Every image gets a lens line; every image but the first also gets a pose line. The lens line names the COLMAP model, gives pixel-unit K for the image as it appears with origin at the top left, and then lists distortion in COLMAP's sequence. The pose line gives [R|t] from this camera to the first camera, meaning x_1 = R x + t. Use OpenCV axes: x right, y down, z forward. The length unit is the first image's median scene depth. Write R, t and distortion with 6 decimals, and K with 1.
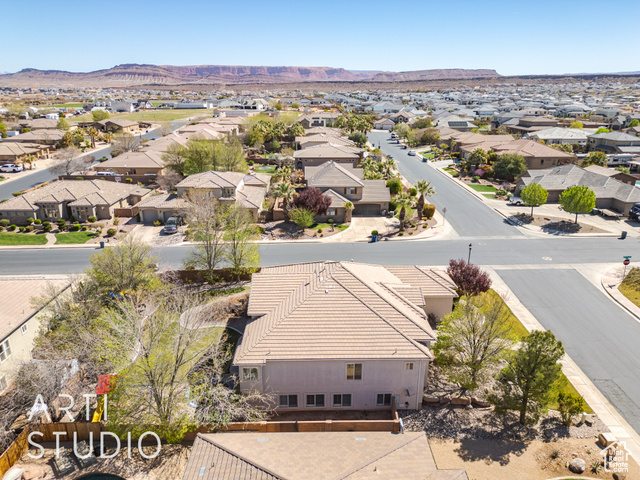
lens RADIAL K [[449.8, 0, 321.0], [0, 449.8, 239.7], [0, 0, 1]] dist [0.064067, -0.057568]
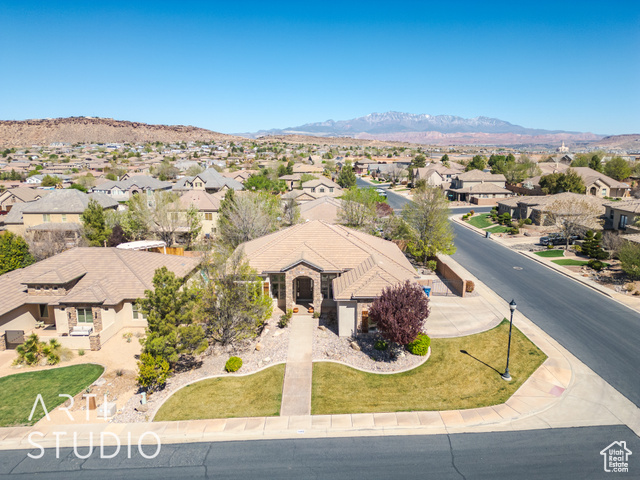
lens RADIAL K [[449.8, 0, 317.5], [0, 449.8, 241.5], [0, 0, 1]] dist [0.064067, -0.057568]
pose [[-0.046165, 0.194766, -0.979763, 0.587831], [-0.310207, 0.929523, 0.199395, -0.061515], [0.949548, 0.313134, 0.017507, 0.535414]]
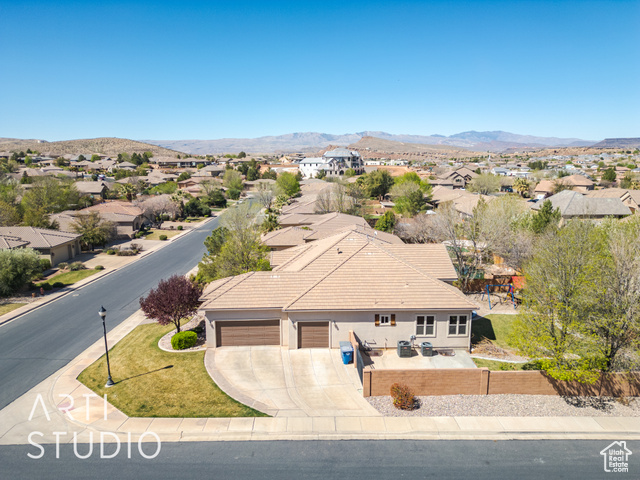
lens RADIAL K [[449.8, 0, 321.2], [0, 449.8, 241.4], [0, 0, 1]] dist [0.064067, -0.057568]
pose [[-0.999989, 0.000443, 0.004580, 0.056239], [0.002626, 0.872183, 0.489173, -0.216759], [-0.003778, 0.489180, -0.872175, 0.996189]]
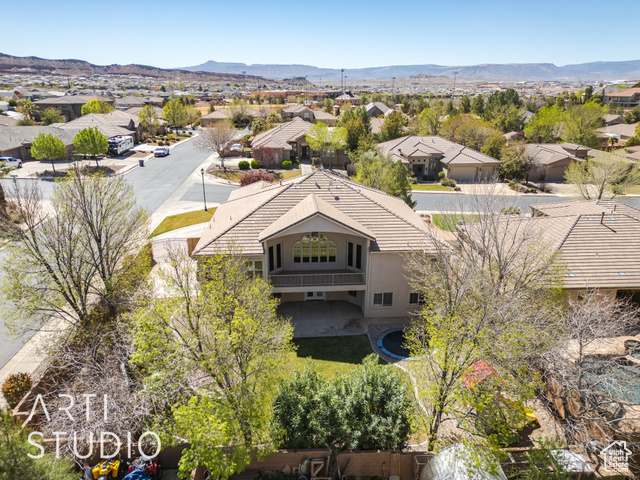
lens RADIAL K [[449.8, 0, 321.4], [0, 449.8, 238.3], [0, 0, 1]] dist [0.064067, -0.057568]
pose [[-0.040425, -0.327482, 0.943992, -0.469743], [0.309723, 0.894123, 0.323444, -0.068488], [-0.949967, 0.305452, 0.065284, 0.523364]]
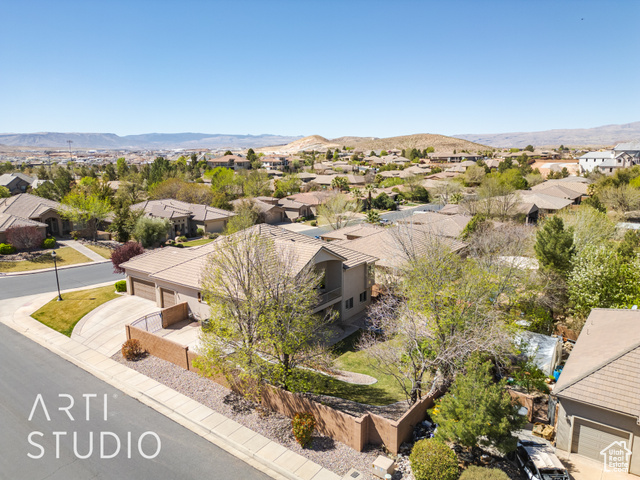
lens RADIAL K [[449.8, 0, 322.8], [0, 449.8, 241.8], [0, 0, 1]] dist [0.064067, -0.057568]
pose [[-0.785362, -0.119789, 0.607337, -0.402802], [0.200547, 0.878952, 0.432693, -0.191909], [-0.585652, 0.461620, -0.666272, 0.891276]]
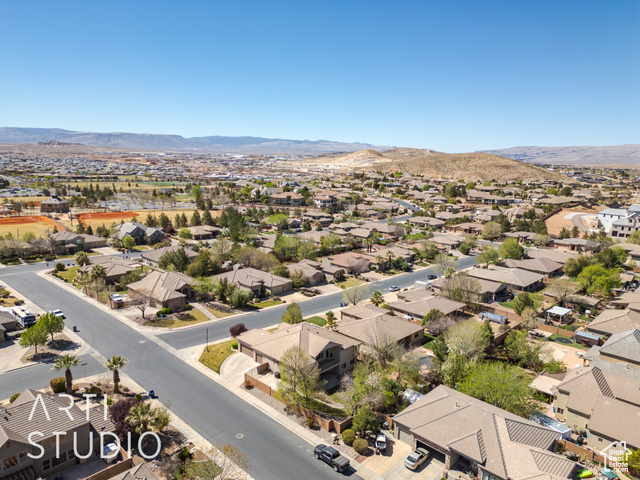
lens RADIAL K [[449.8, 0, 324.4], [0, 449.8, 239.7], [0, 0, 1]] dist [0.064067, -0.057568]
pose [[-0.707578, -0.153118, 0.689847, -0.827409], [0.193393, 0.897008, 0.397462, -0.652364], [-0.679656, 0.414647, -0.605091, 1.141815]]
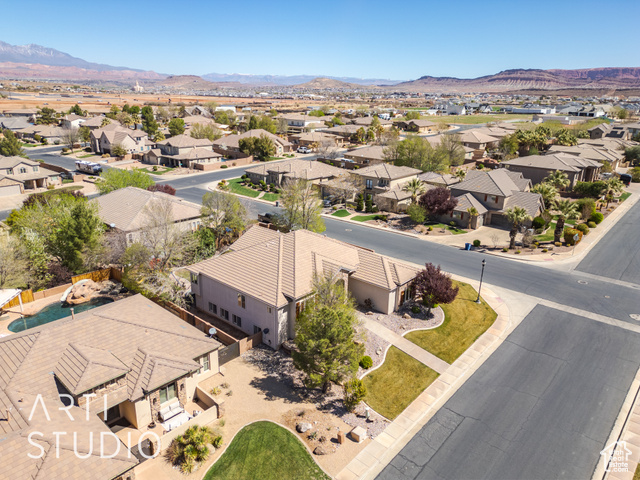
lens RADIAL K [[449.8, 0, 319.7], [0, 449.8, 244.3], [0, 0, 1]] dist [0.064067, -0.057568]
pose [[0.723920, 0.230668, -0.650179, 0.478002], [-0.231492, 0.969025, 0.086040, -0.015930], [0.649886, 0.088225, 0.754894, 0.061955]]
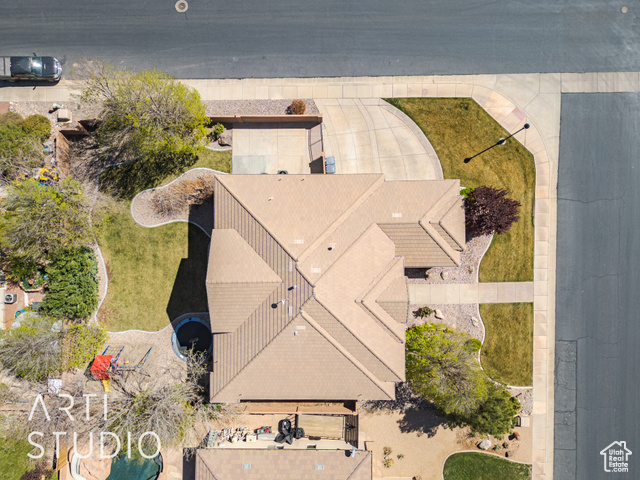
lens RADIAL K [[449.8, 0, 320.3], [0, 449.8, 239.2], [0, 0, 1]] dist [0.064067, -0.057568]
pose [[0.999414, 0.025210, -0.023140, 0.038356], [0.013328, 0.336052, 0.941749, -0.386293], [0.031518, -0.941506, 0.335519, 0.439169]]
